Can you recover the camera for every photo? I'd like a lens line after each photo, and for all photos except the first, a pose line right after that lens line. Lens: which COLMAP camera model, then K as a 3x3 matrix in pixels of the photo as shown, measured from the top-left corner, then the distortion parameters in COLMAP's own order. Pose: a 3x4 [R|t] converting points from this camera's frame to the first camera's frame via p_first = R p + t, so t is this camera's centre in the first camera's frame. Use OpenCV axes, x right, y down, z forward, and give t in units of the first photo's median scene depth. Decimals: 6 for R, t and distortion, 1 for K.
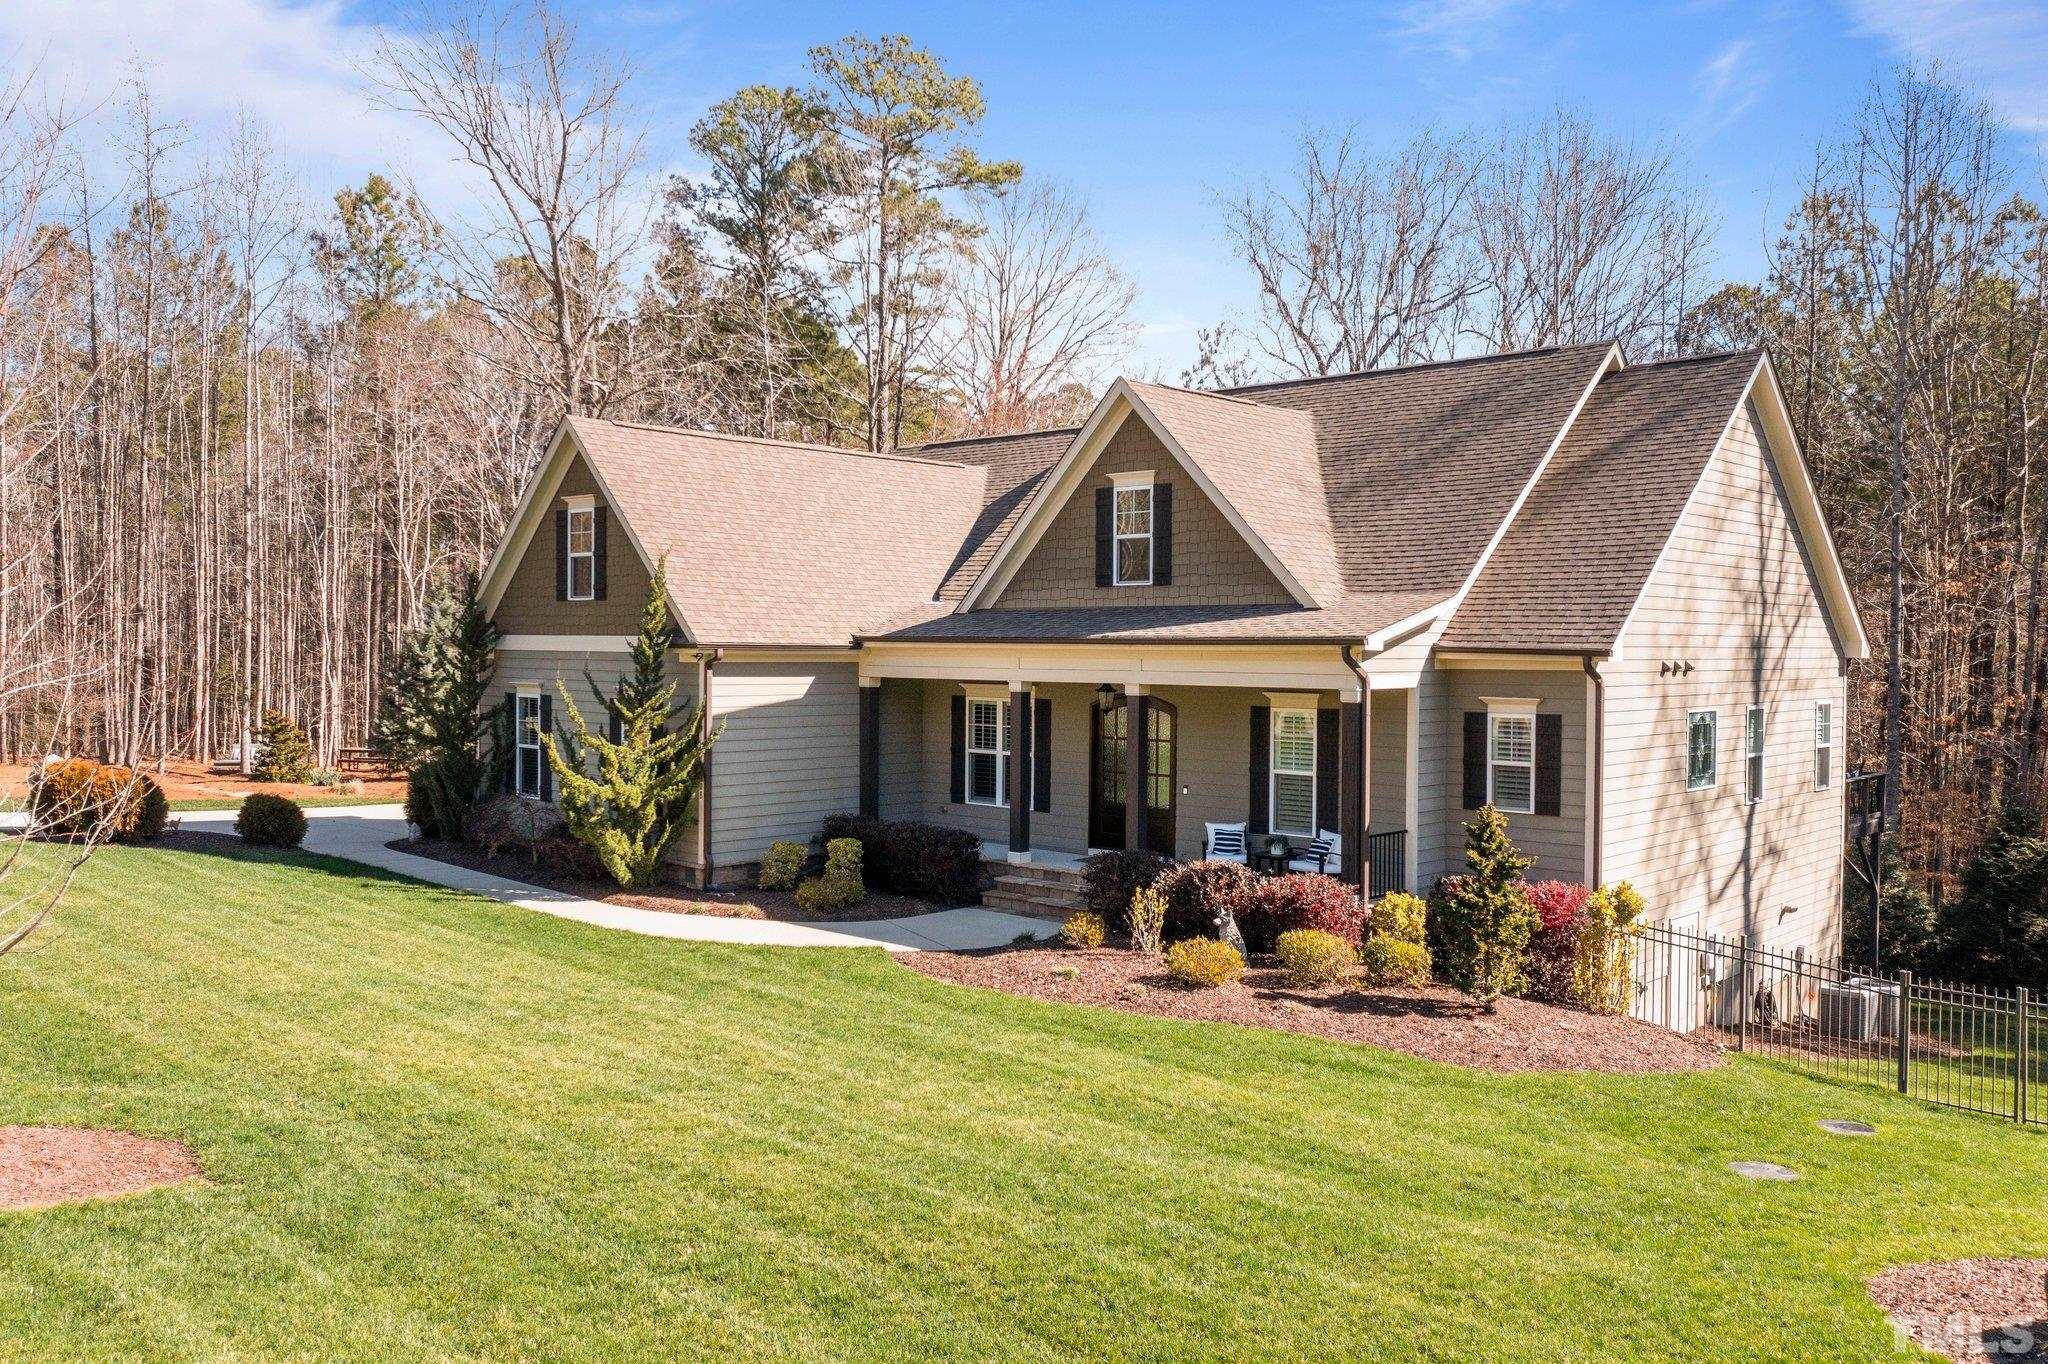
lens RADIAL K [[1598.4, 0, 1014.8], [0, 1598.4, 683.2], [0, 0, 1]] dist [0.035779, -0.000230]
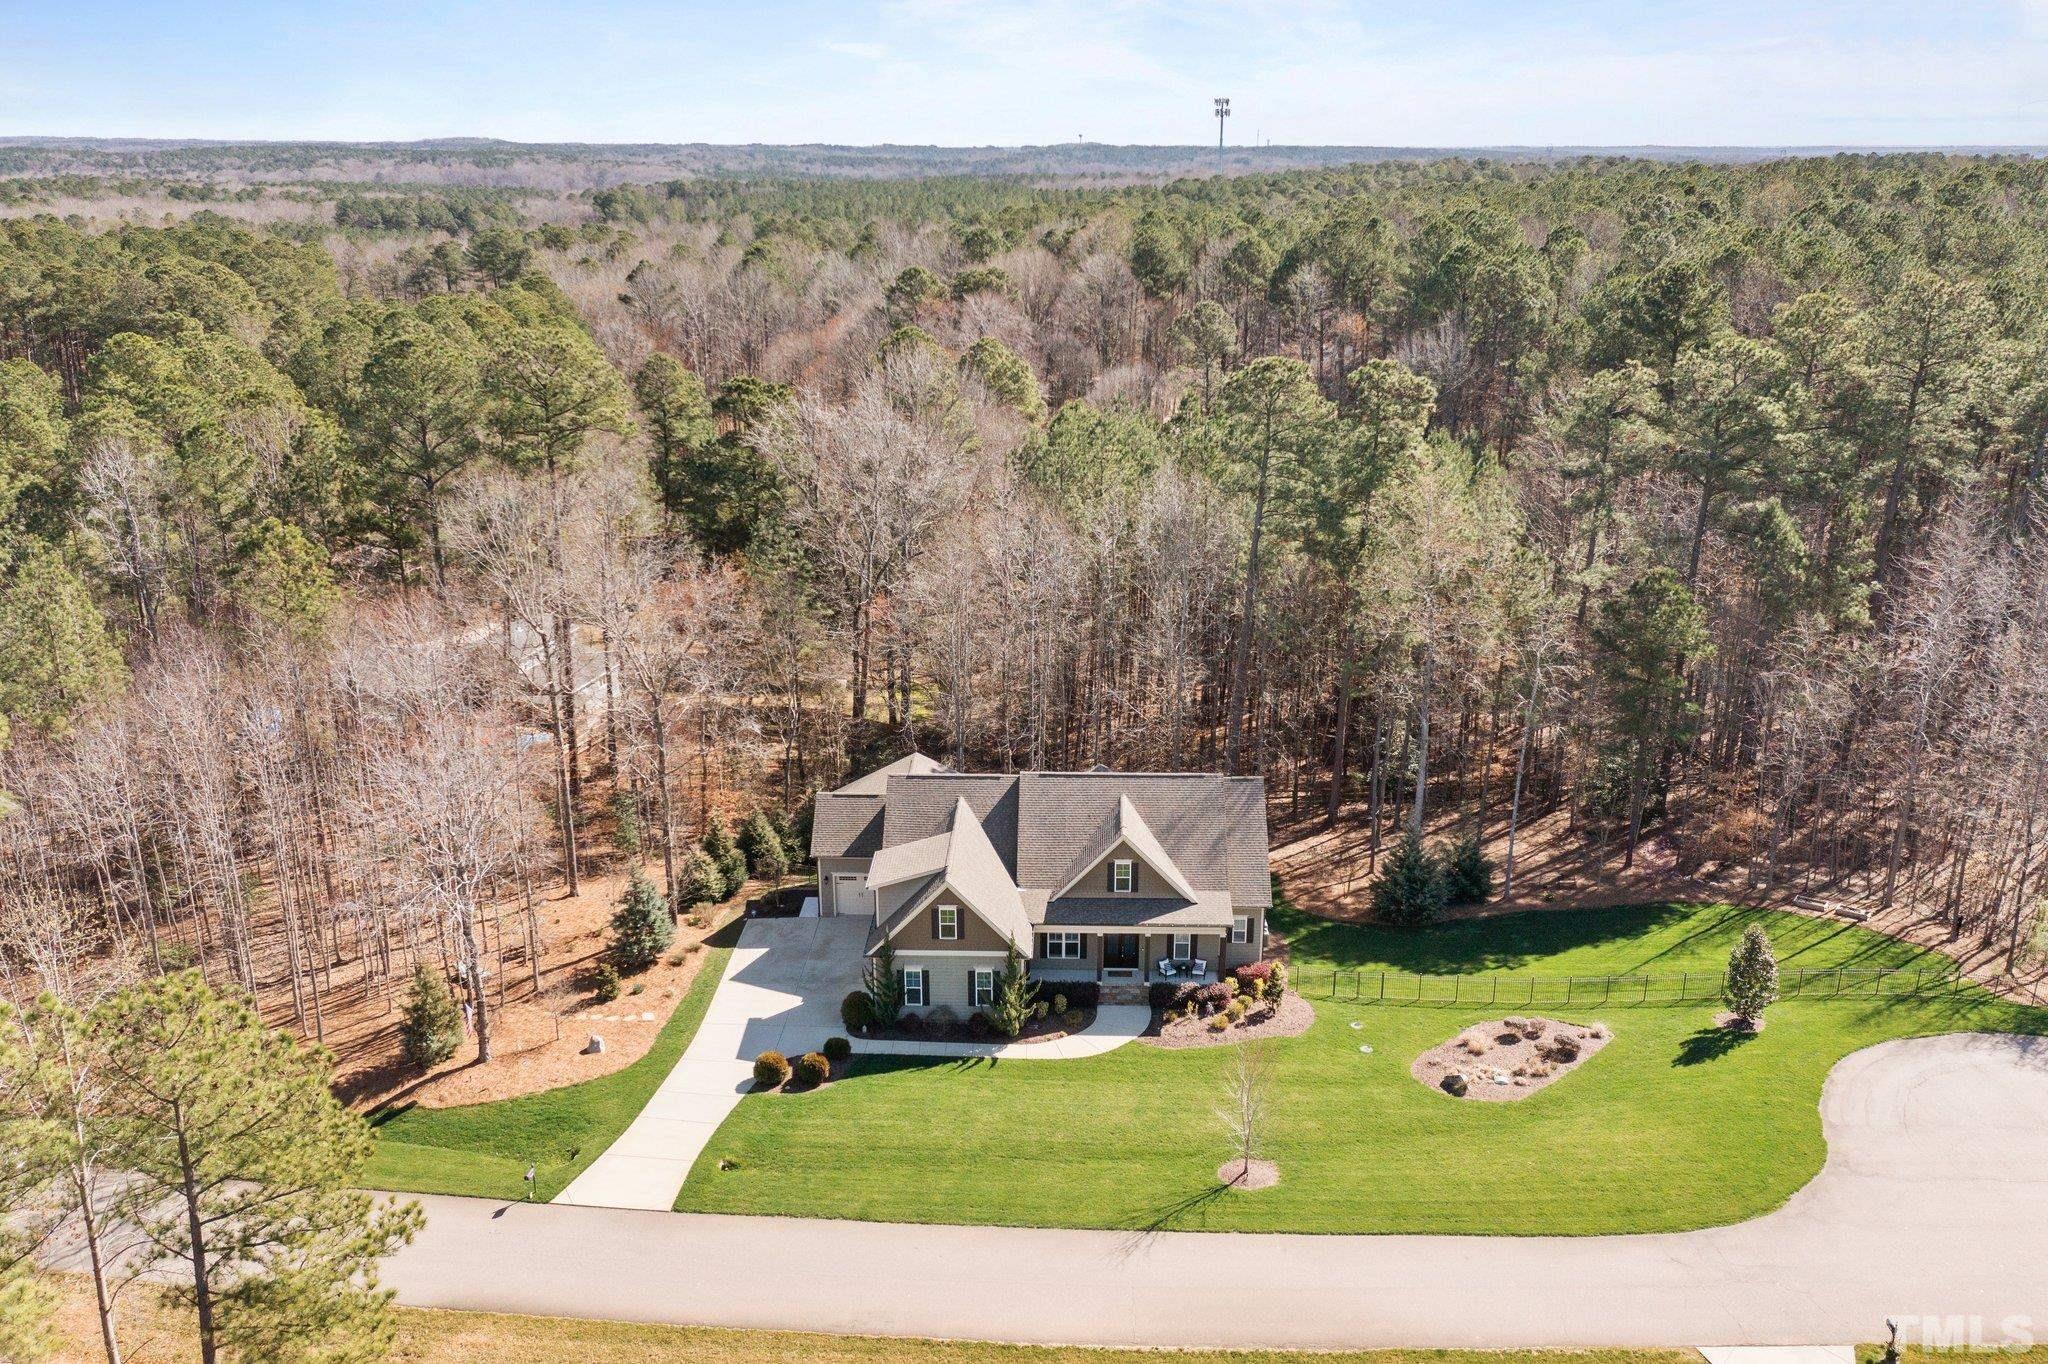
lens RADIAL K [[1613.0, 0, 1024.0], [0, 1613.0, 682.0], [0, 0, 1]] dist [0.007553, -0.001439]
pose [[0.749821, -0.214993, 0.625737, -1.954861], [0.023129, 0.953674, 0.299952, -1.401530], [-0.661236, -0.210438, 0.720057, -1.056595]]
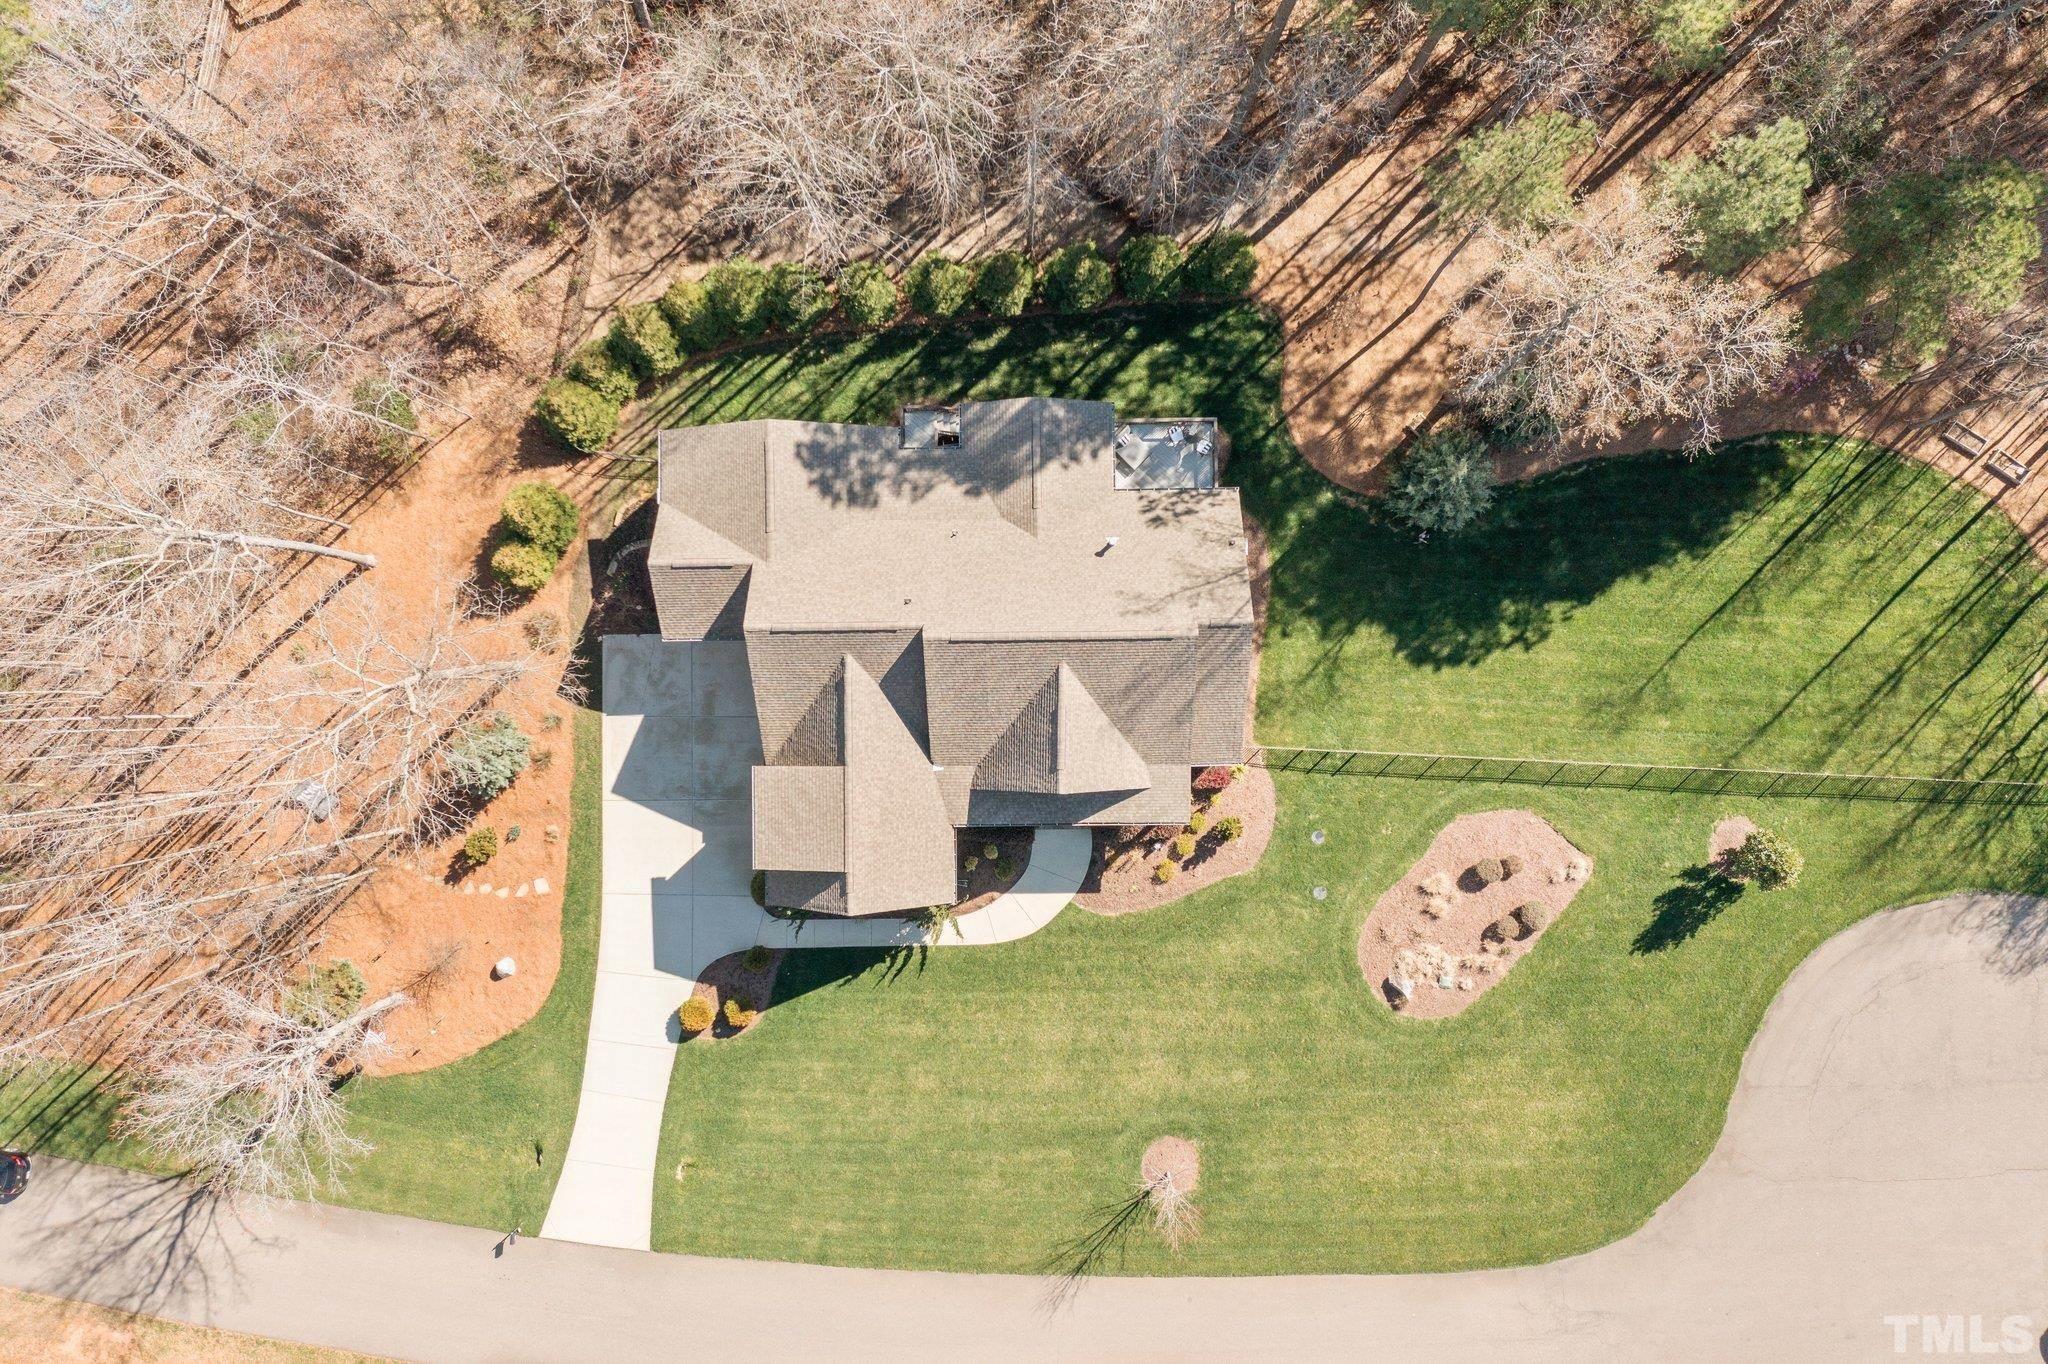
lens RADIAL K [[1613.0, 0, 1024.0], [0, 1613.0, 682.0], [0, 0, 1]] dist [0.007553, -0.001439]
pose [[0.723465, -0.690261, -0.011736, 0.168730], [0.039056, 0.023950, 0.998950, -2.666556], [-0.689255, -0.723164, 0.044286, 1.035393]]
